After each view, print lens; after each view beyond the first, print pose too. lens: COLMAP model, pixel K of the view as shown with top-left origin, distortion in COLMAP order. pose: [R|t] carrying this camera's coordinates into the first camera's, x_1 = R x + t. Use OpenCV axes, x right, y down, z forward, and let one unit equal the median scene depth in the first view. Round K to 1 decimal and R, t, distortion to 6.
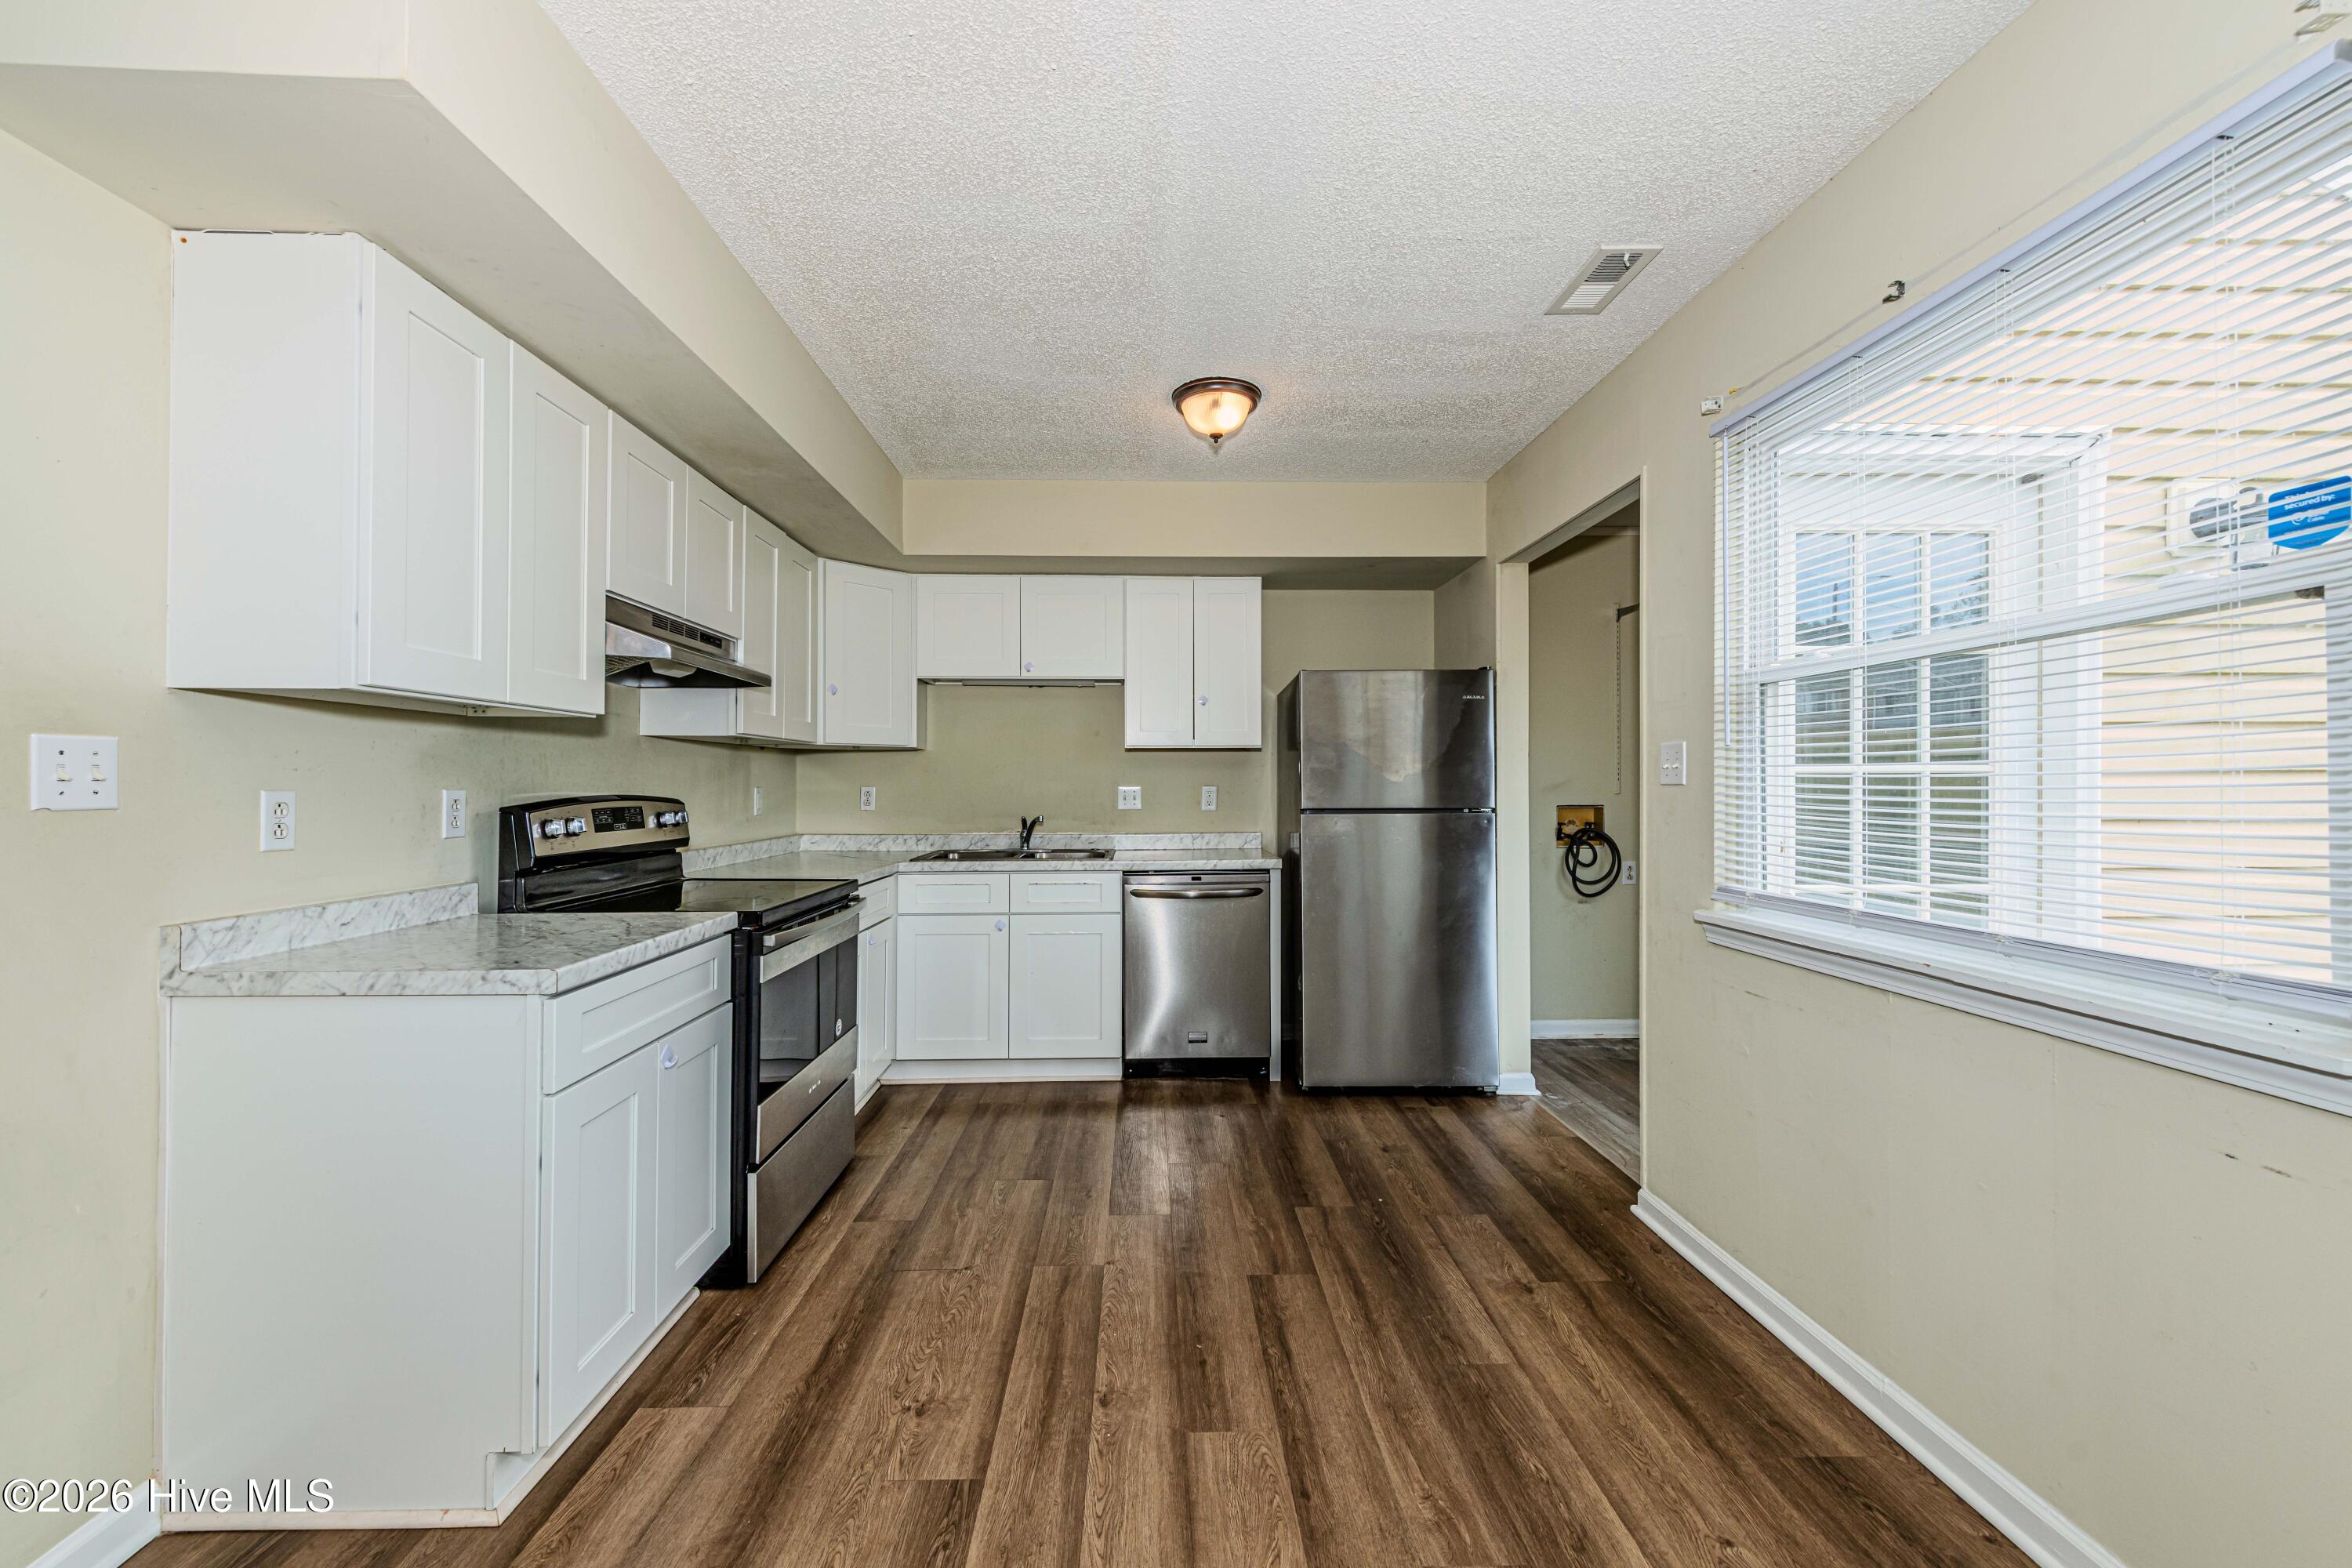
lens RADIAL K [[921.0, 0, 1172.3], [0, 921.0, 777.6], [0, 0, 1]] dist [0.000138, -0.000640]
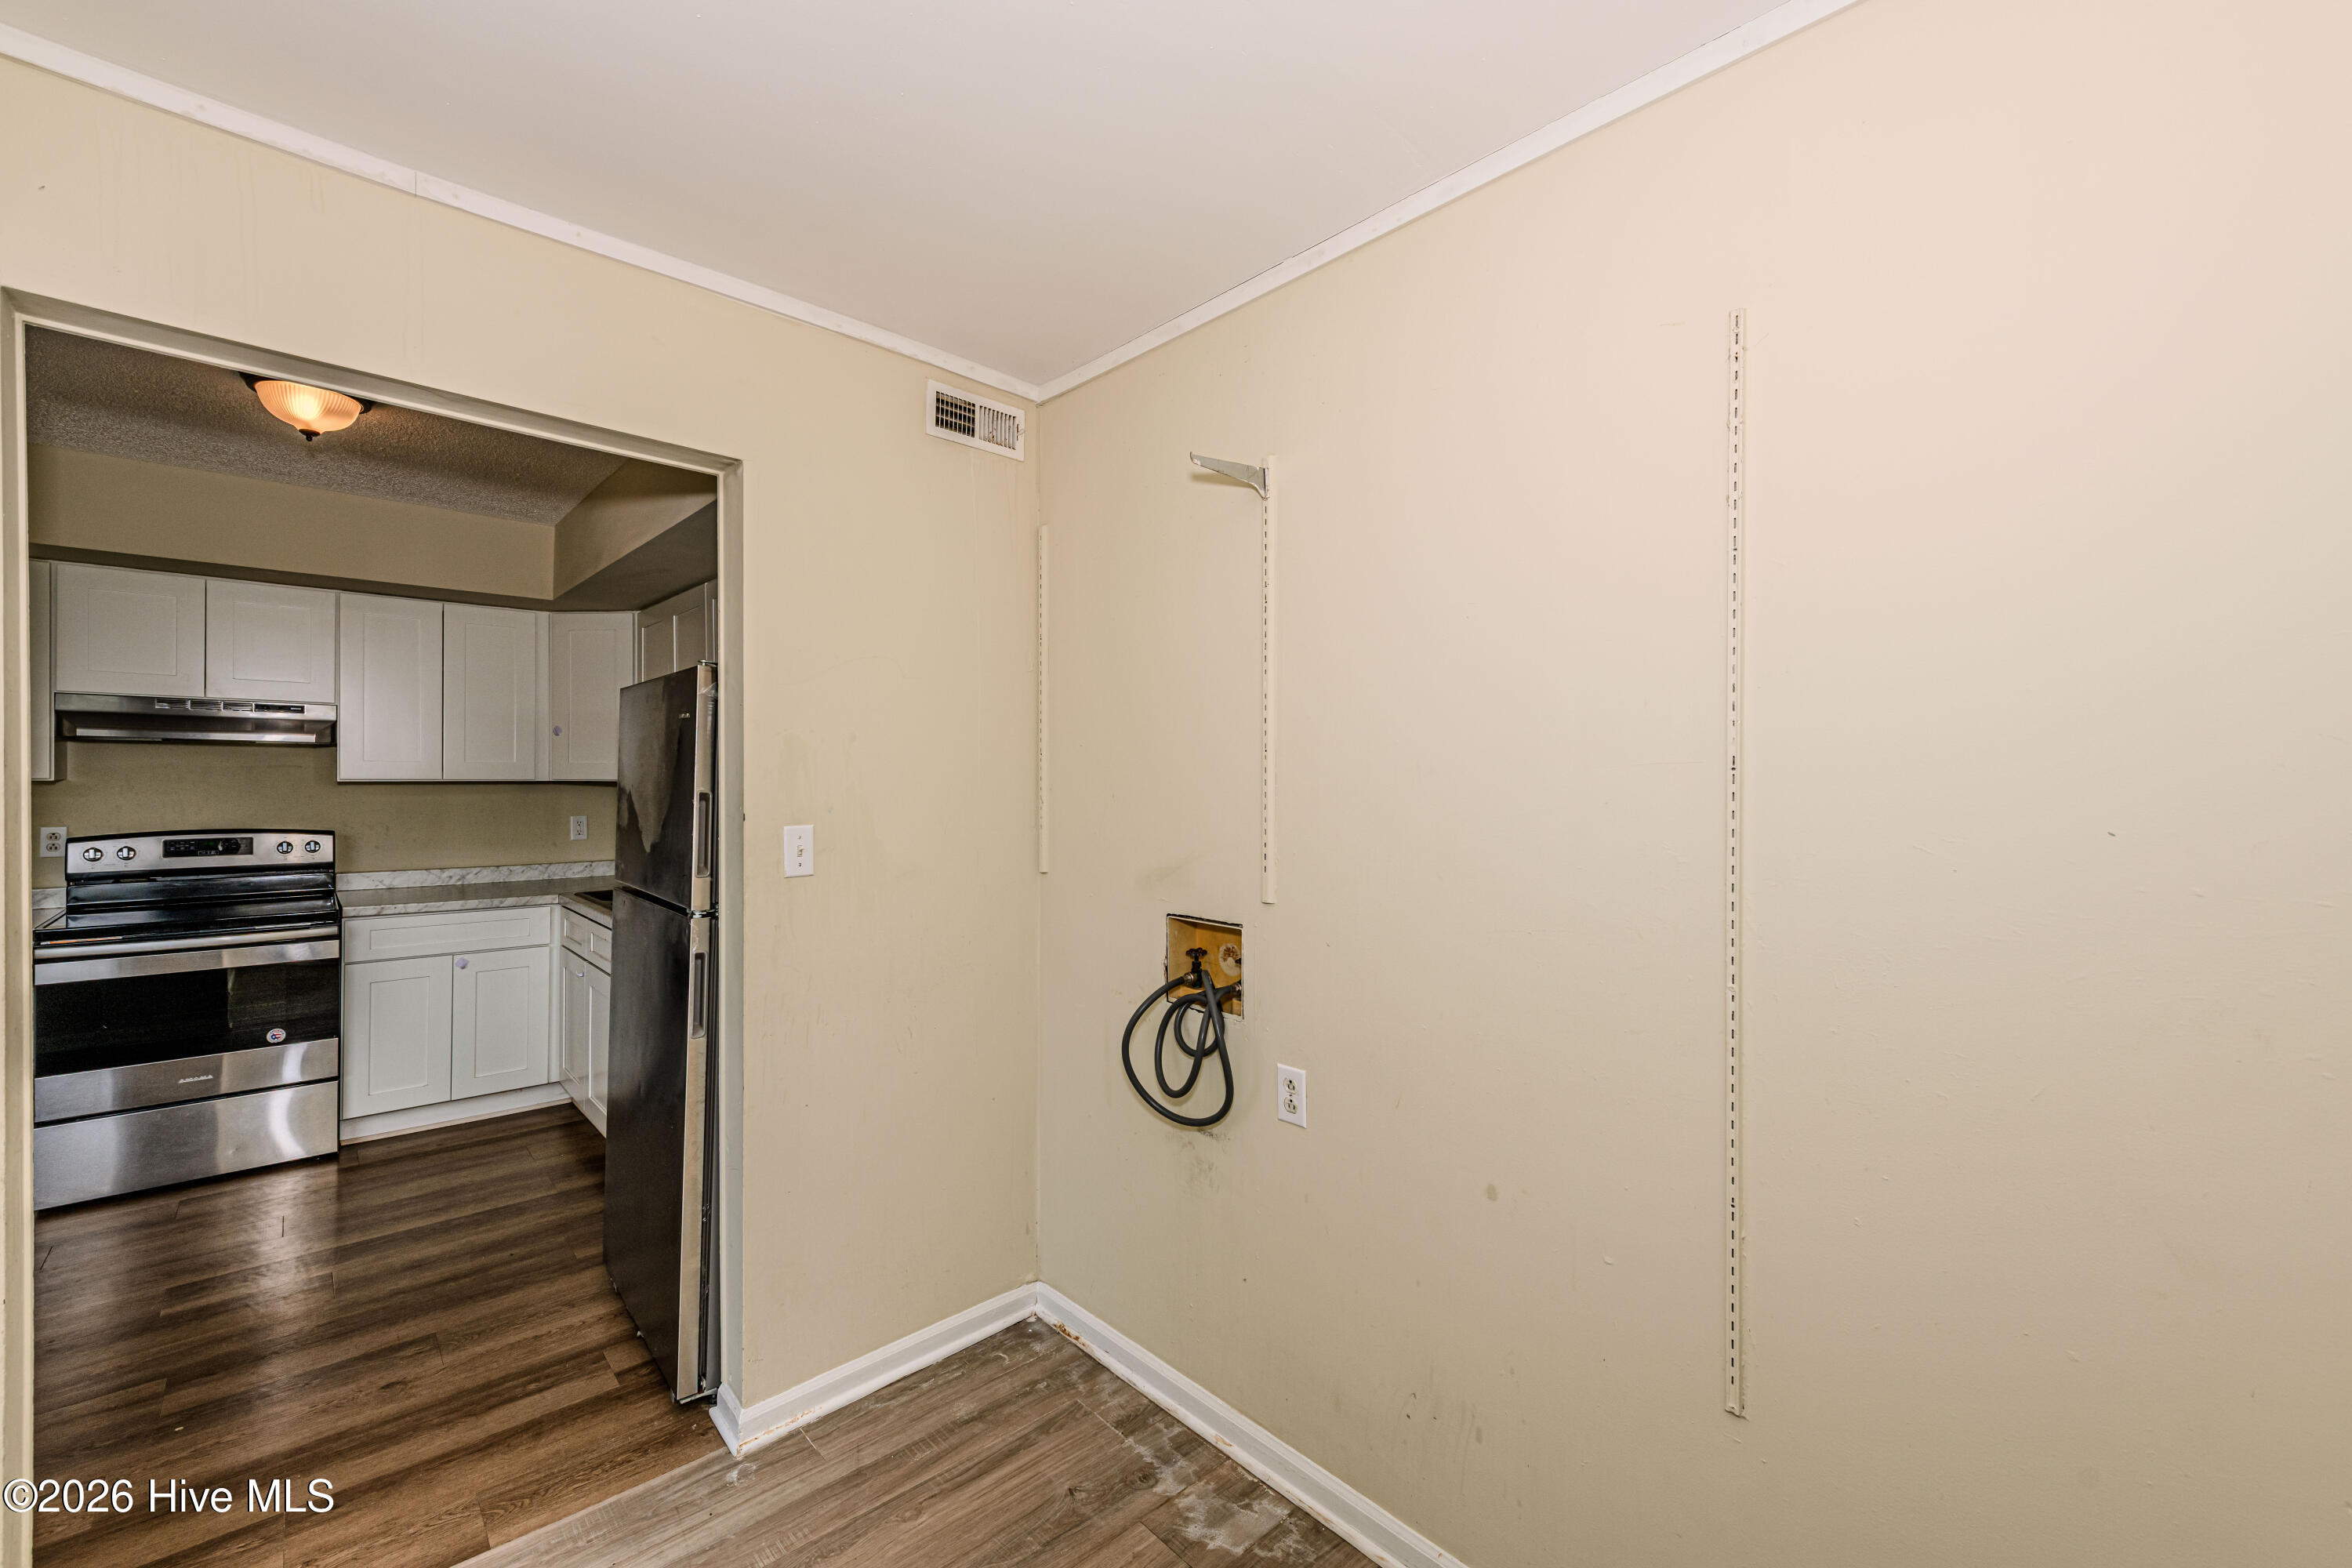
lens RADIAL K [[921.0, 0, 1172.3], [0, 921.0, 777.6], [0, 0, 1]] dist [0.000138, -0.000640]
pose [[0.673560, -0.009344, -0.739074, 1.466421], [0.010660, 0.999939, -0.002928, -0.041277], [0.739056, -0.005906, 0.673618, 1.278378]]
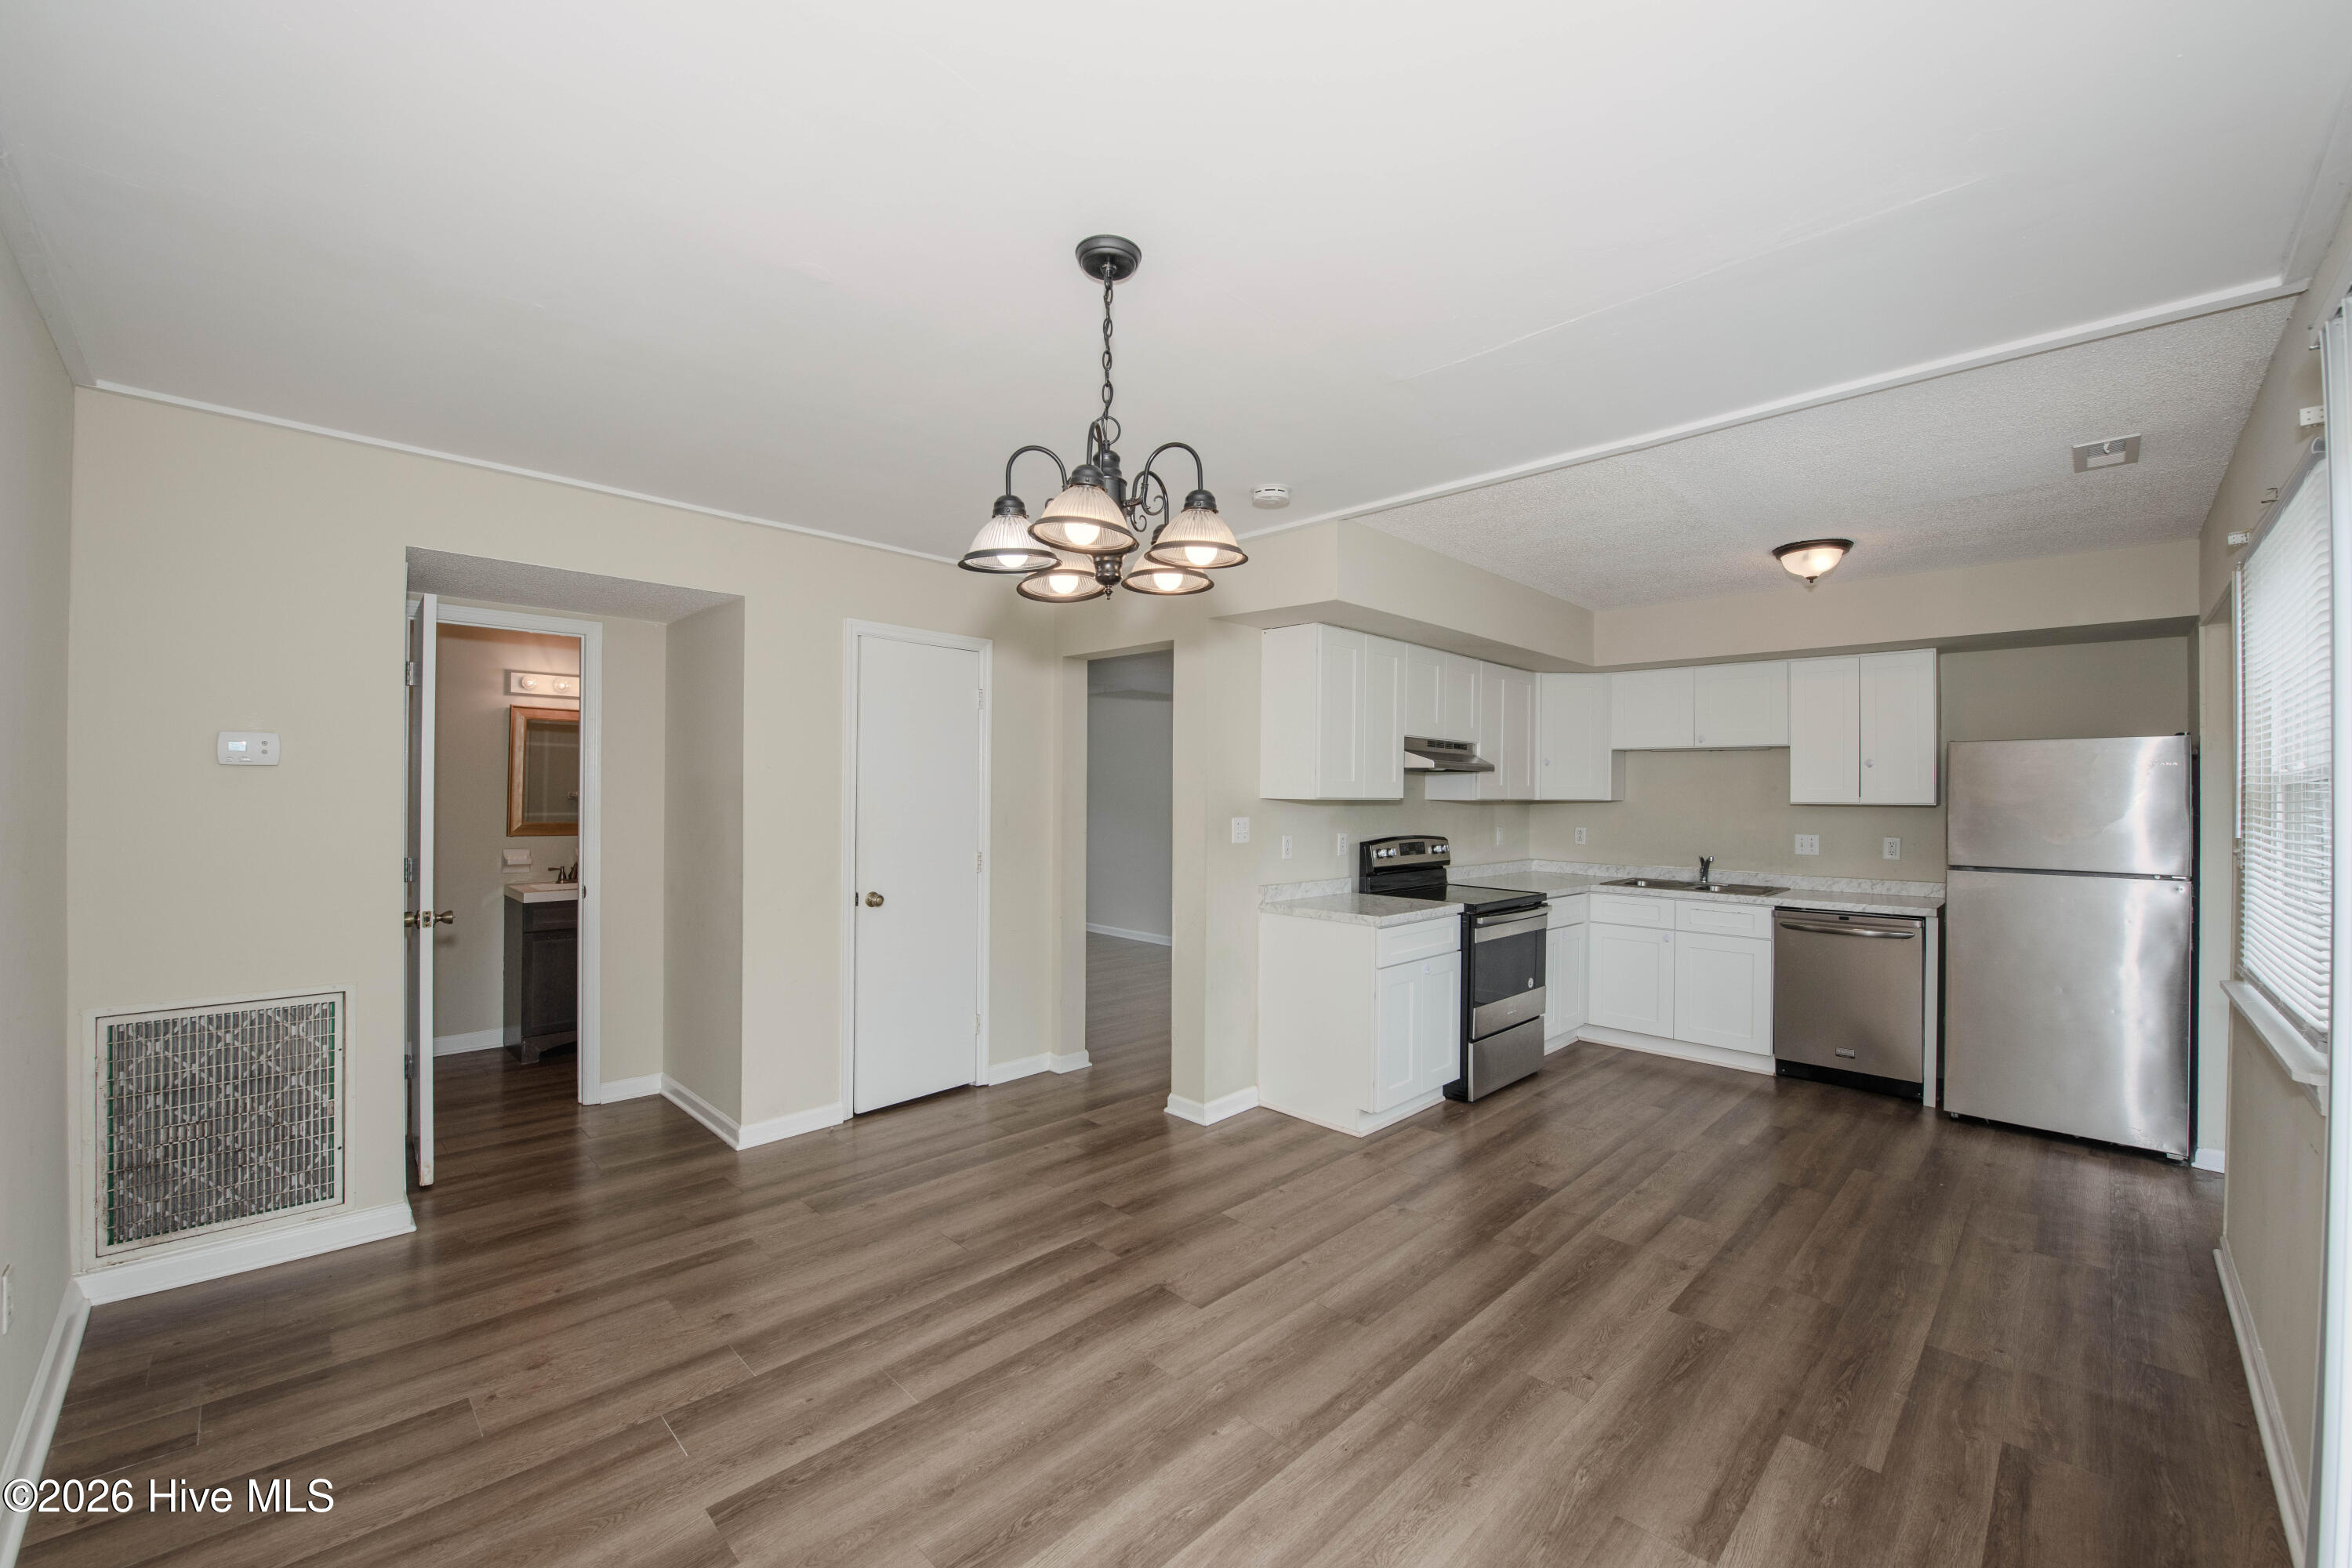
lens RADIAL K [[921.0, 0, 1172.3], [0, 921.0, 777.6], [0, 0, 1]] dist [0.000138, -0.000640]
pose [[0.680937, -0.005098, -0.732324, 0.384876], [-0.005275, 0.999916, -0.011866, -0.066264], [0.732323, 0.011943, 0.680853, -0.554456]]
